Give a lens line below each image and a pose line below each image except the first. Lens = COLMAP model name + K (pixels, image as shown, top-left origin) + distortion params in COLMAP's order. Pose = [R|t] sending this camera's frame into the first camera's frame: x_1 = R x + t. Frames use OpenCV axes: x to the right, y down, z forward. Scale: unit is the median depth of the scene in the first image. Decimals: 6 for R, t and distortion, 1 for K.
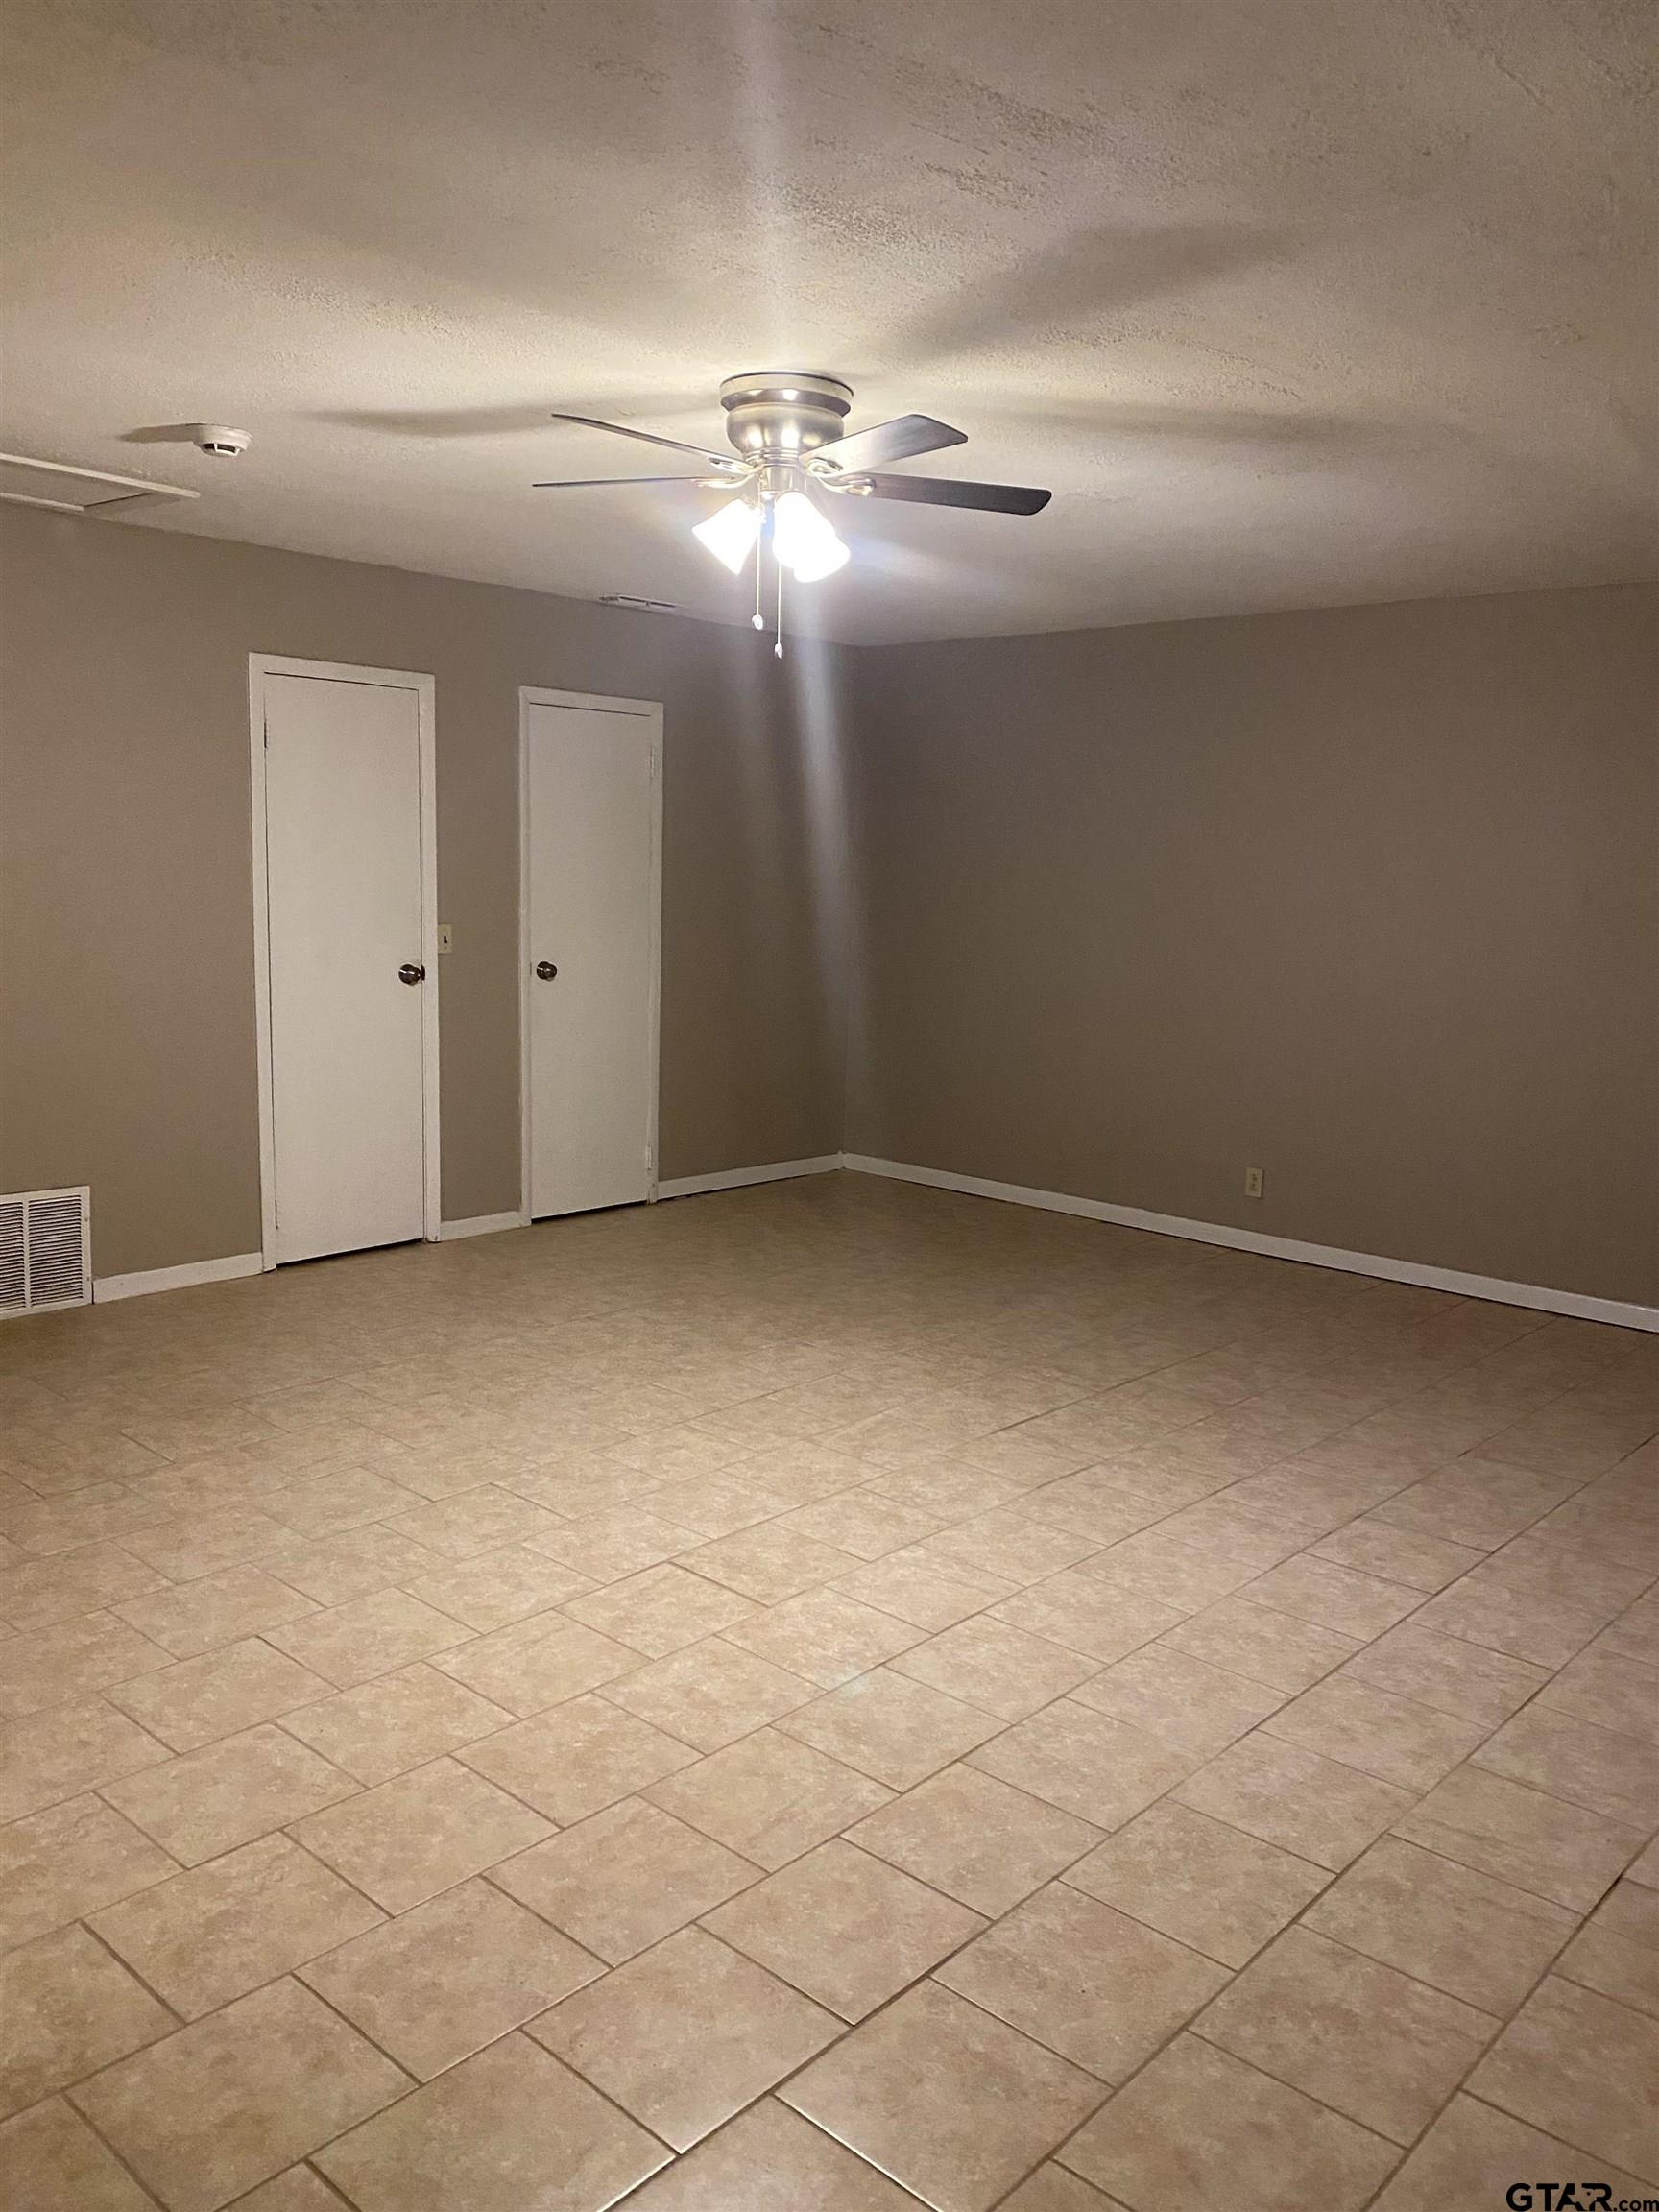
lens RADIAL K [[1694.8, 0, 826.8], [0, 1694.8, 1101.2], [0, 0, 1]] dist [0.027183, -0.034870]
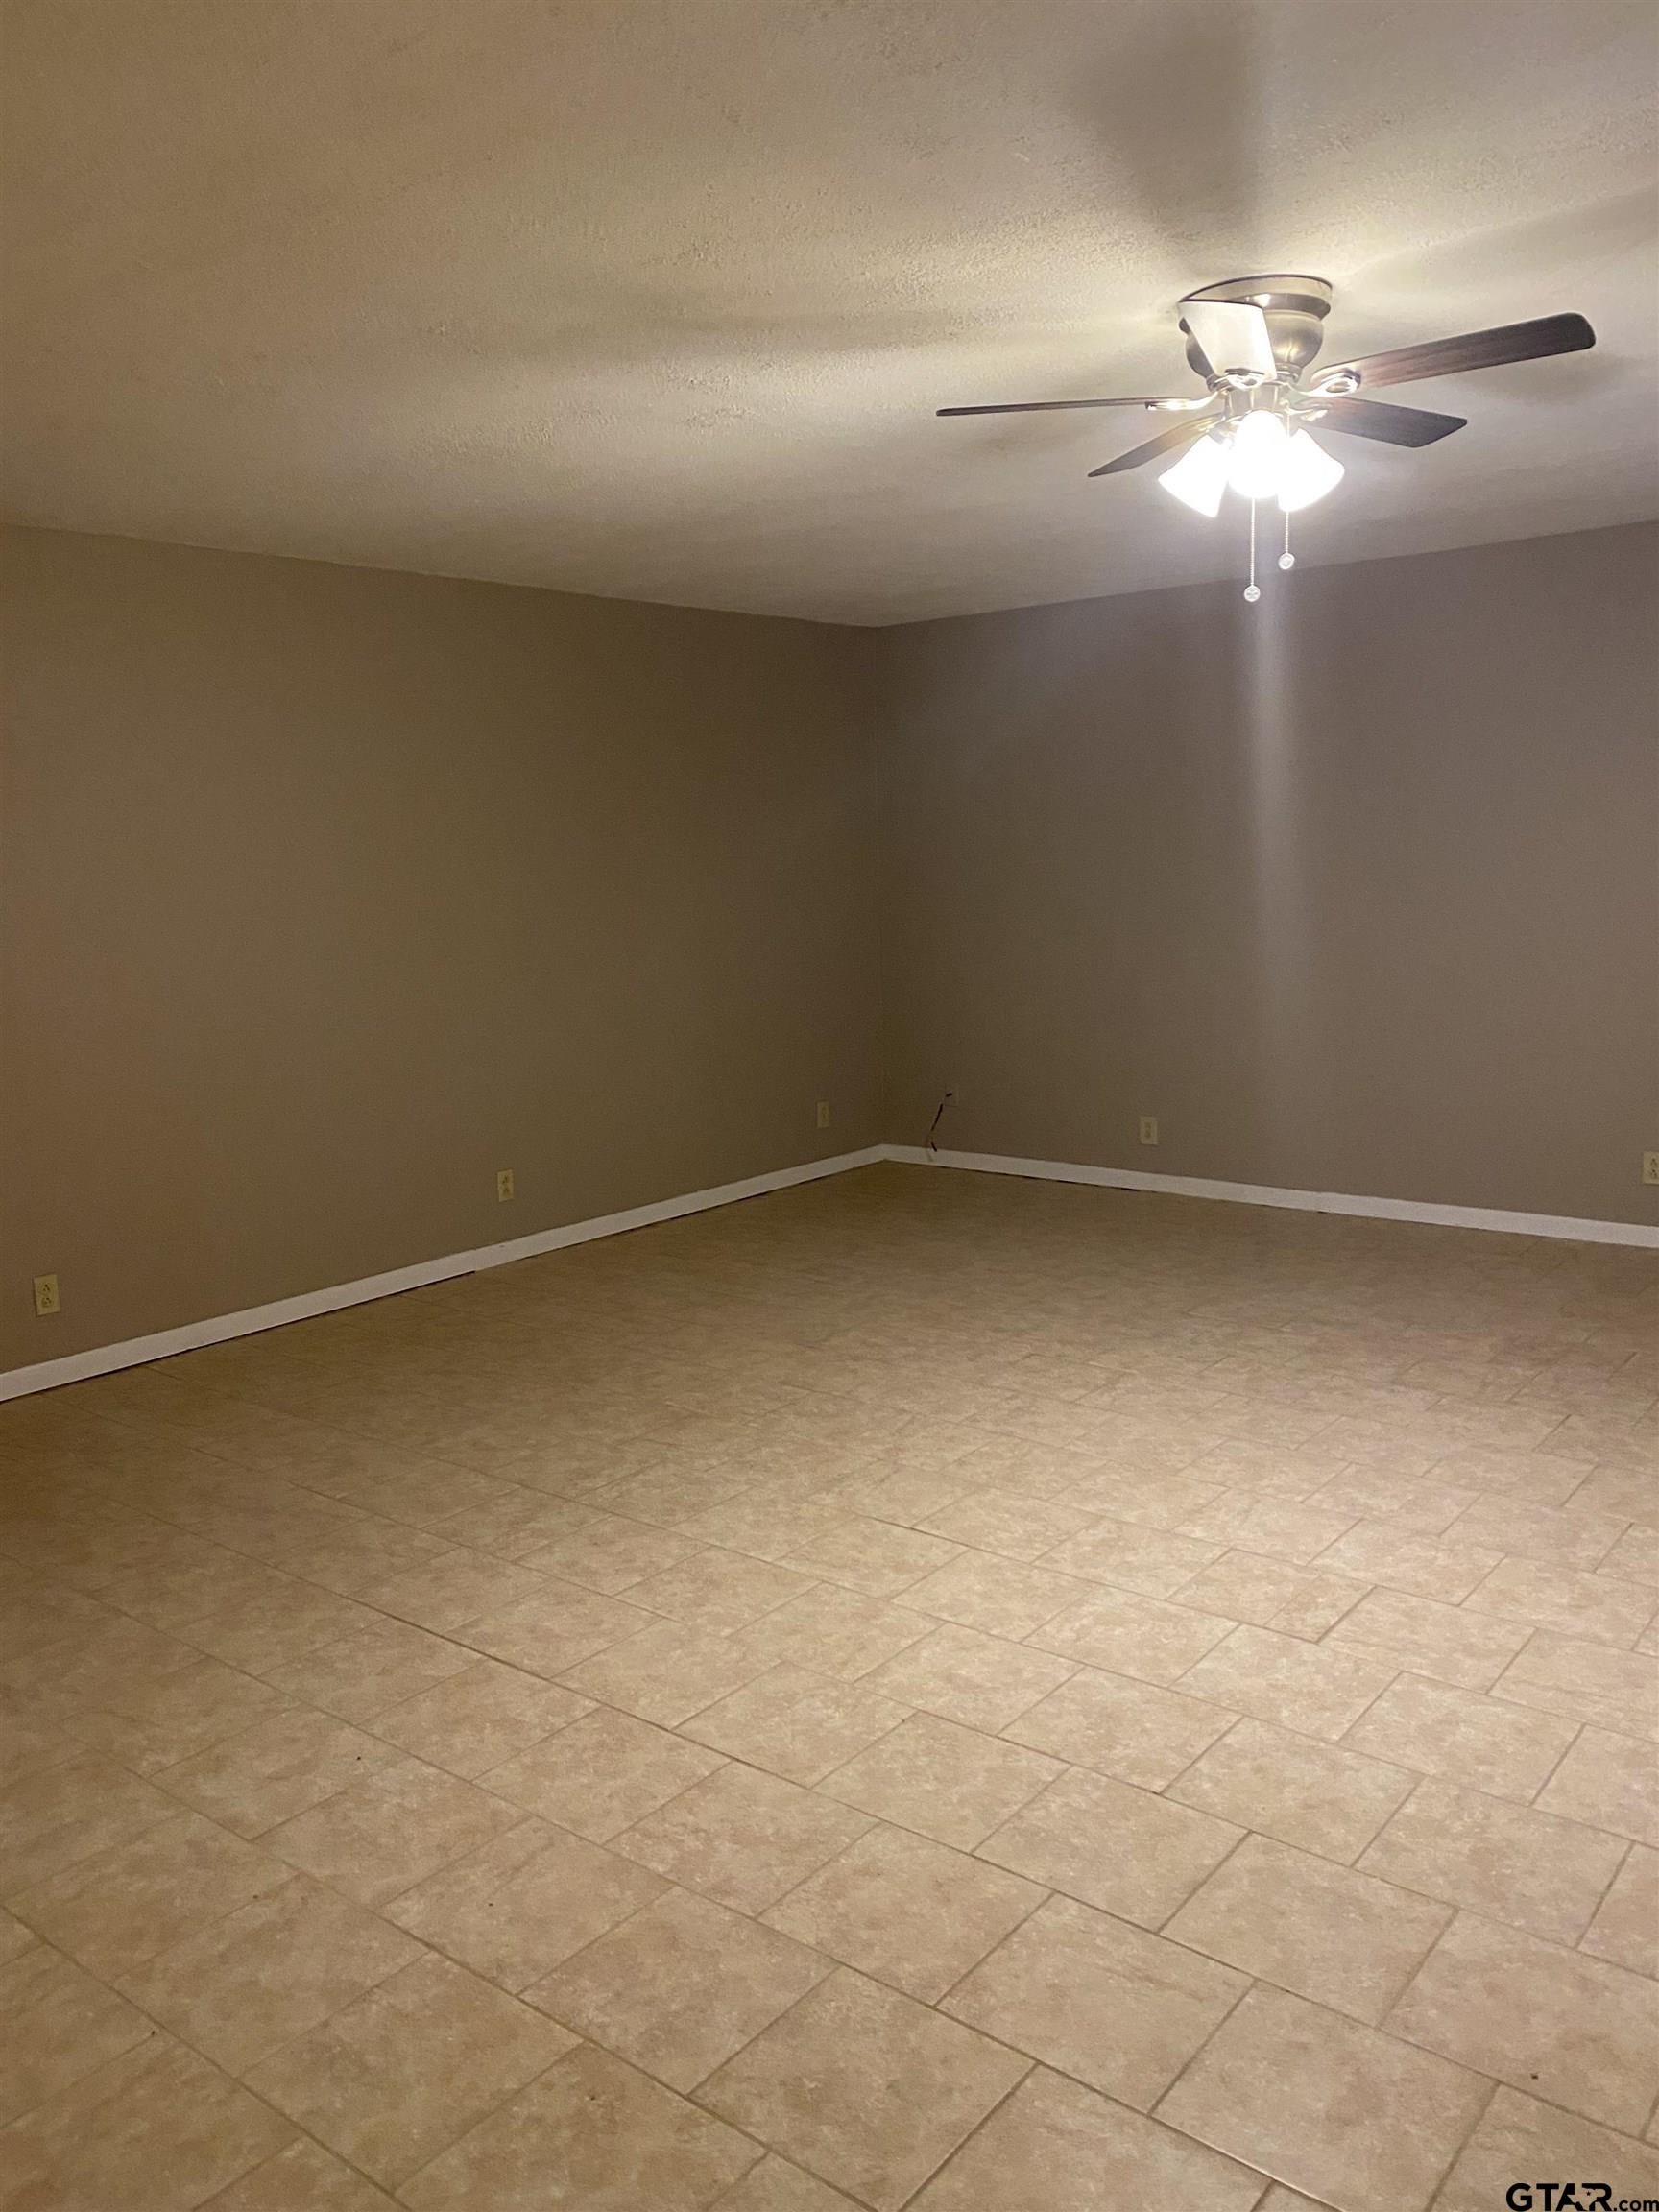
lens RADIAL K [[1694.8, 0, 827.9], [0, 1694.8, 1105.7], [0, 0, 1]] dist [0.027183, -0.034870]
pose [[-0.053899, -0.194130, 0.979494, -0.770954], [0.182564, 0.962470, 0.200802, -0.190133], [-0.981715, 0.189644, -0.016435, 1.050434]]
